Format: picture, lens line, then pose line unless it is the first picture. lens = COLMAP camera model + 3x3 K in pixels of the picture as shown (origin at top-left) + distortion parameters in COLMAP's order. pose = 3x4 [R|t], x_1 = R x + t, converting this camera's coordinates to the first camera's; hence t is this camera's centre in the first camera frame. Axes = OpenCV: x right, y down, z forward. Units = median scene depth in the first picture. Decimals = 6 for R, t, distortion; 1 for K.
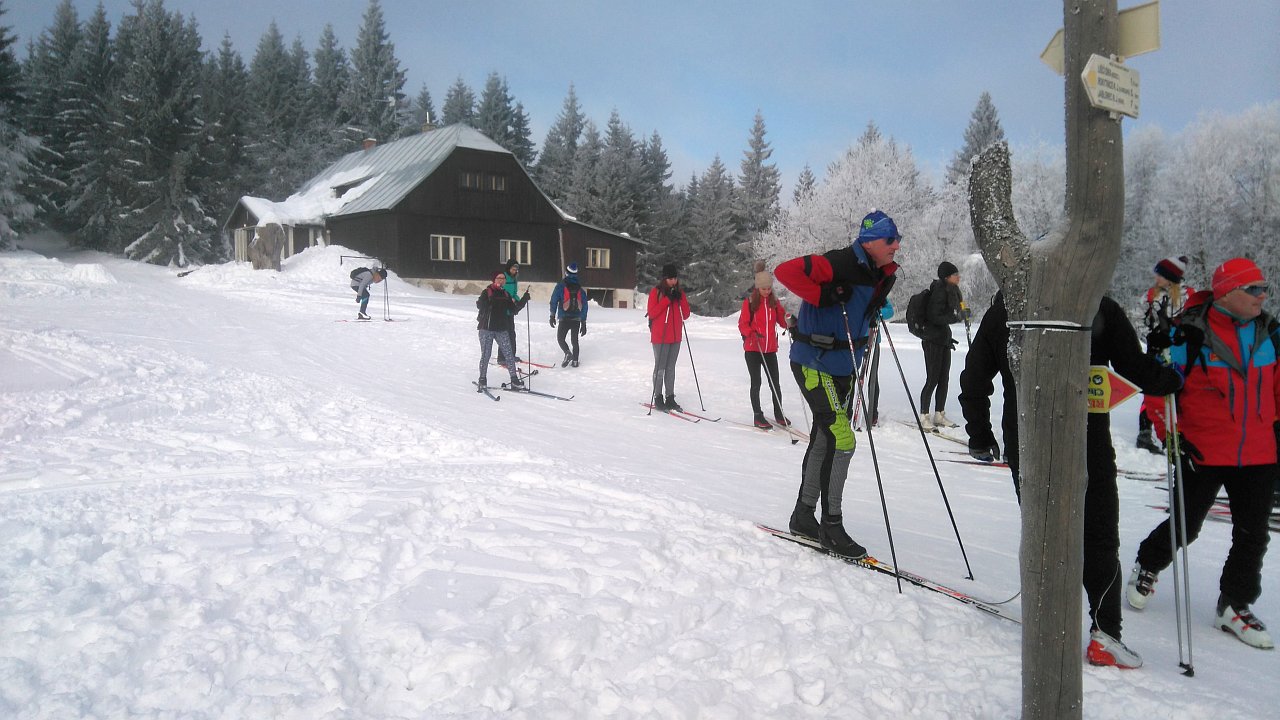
lens RADIAL K [[935.8, 0, 667.0], [0, 935.8, 387.6], [0, 0, 1]] dist [0.004054, -0.038252]
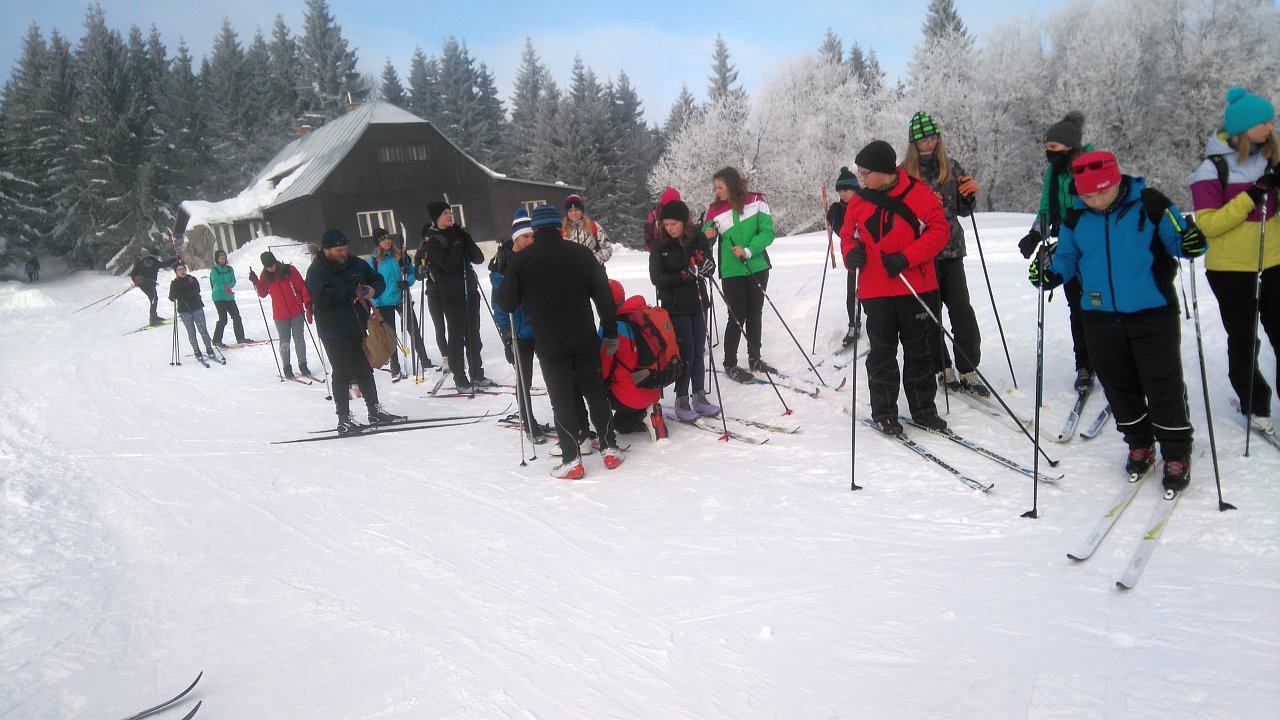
lens RADIAL K [[939.3, 0, 690.9], [0, 939.3, 368.0], [0, 0, 1]] dist [-0.011117, -0.024409]
pose [[0.989972, -0.135294, -0.040625, 0.079246], [0.137112, 0.989490, 0.045931, 0.005527], [0.033984, -0.051040, 0.998118, -0.017163]]
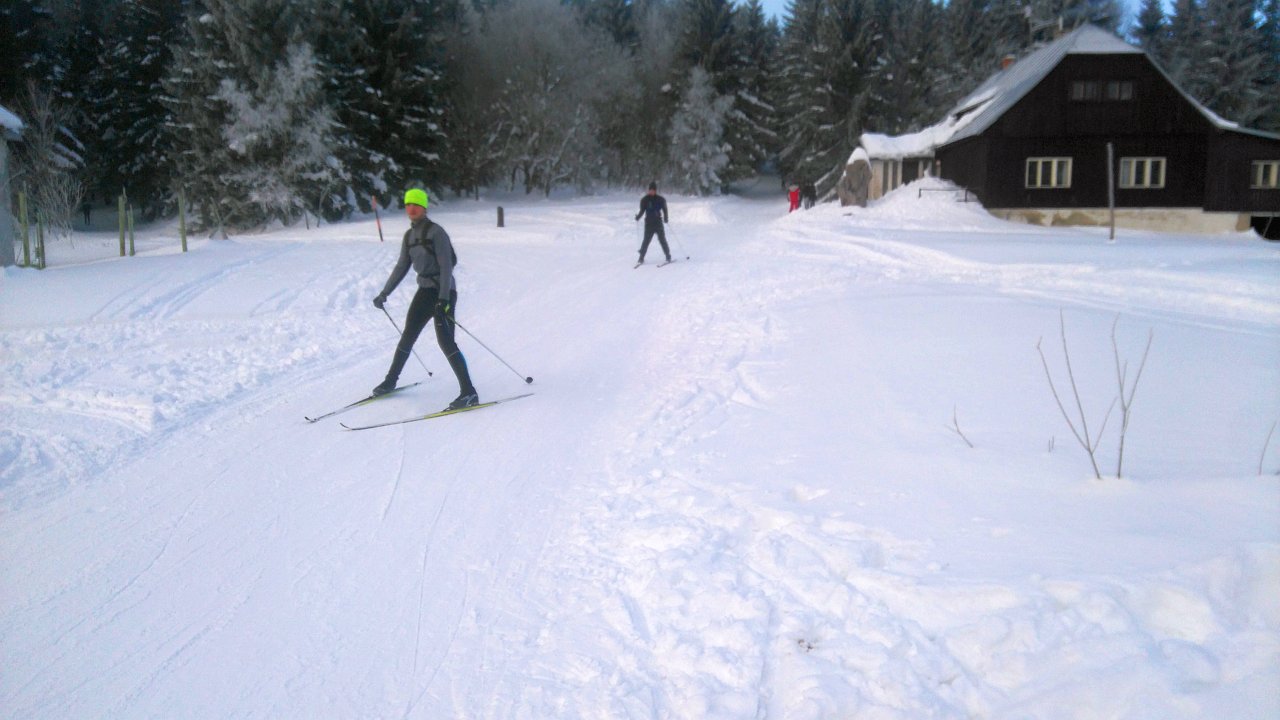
lens RADIAL K [[957.2, 0, 676.4], [0, 957.2, 339.5], [0, 0, 1]] dist [0.123832, -0.195604]
pose [[0.715808, 0.064576, -0.695305, 0.096522], [-0.051744, 0.997883, 0.039407, -0.007097], [0.696377, 0.007770, 0.717634, 0.064922]]
